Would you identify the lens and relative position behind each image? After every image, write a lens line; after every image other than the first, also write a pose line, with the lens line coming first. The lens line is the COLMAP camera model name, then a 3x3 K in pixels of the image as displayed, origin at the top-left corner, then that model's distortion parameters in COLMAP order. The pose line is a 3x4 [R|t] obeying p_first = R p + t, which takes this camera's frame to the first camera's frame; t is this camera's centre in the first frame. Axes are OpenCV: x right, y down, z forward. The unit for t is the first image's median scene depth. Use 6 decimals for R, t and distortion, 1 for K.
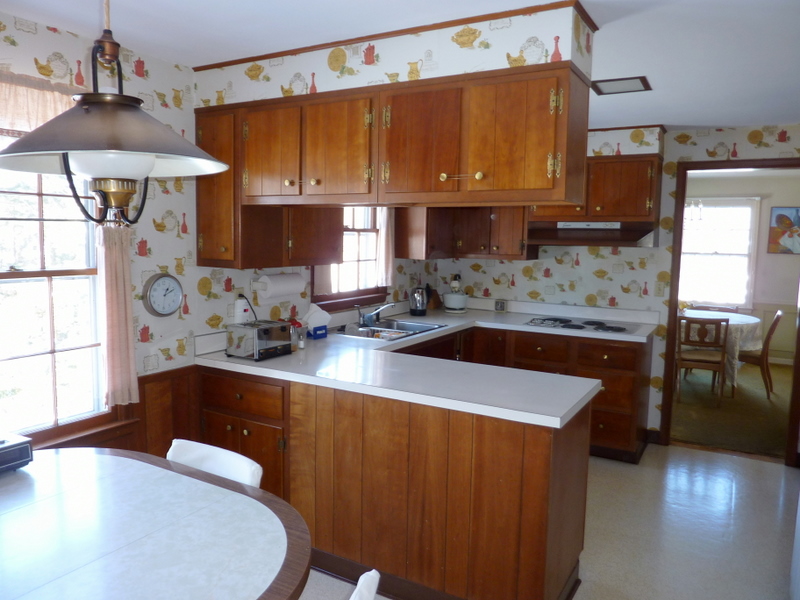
lens RADIAL K [[597.9, 0, 400.6], [0, 597.9, 301.1], [0, 0, 1]] dist [-0.013042, -0.023327]
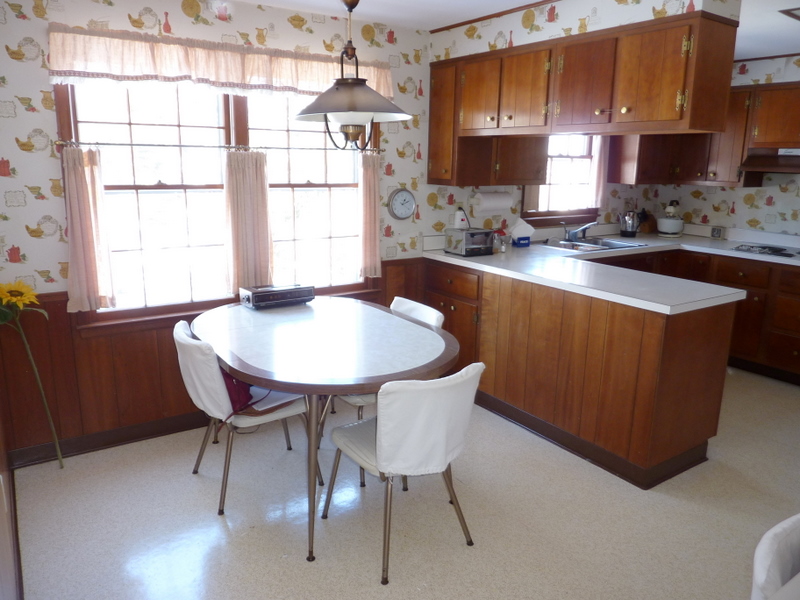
lens RADIAL K [[597.9, 0, 400.9], [0, 597.9, 307.9], [0, 0, 1]] dist [-0.013042, -0.023327]
pose [[0.902276, 0.099769, -0.419457, 0.229811], [-0.046675, 0.989744, 0.135012, 0.045324], [0.428625, -0.102240, 0.897679, -0.305372]]
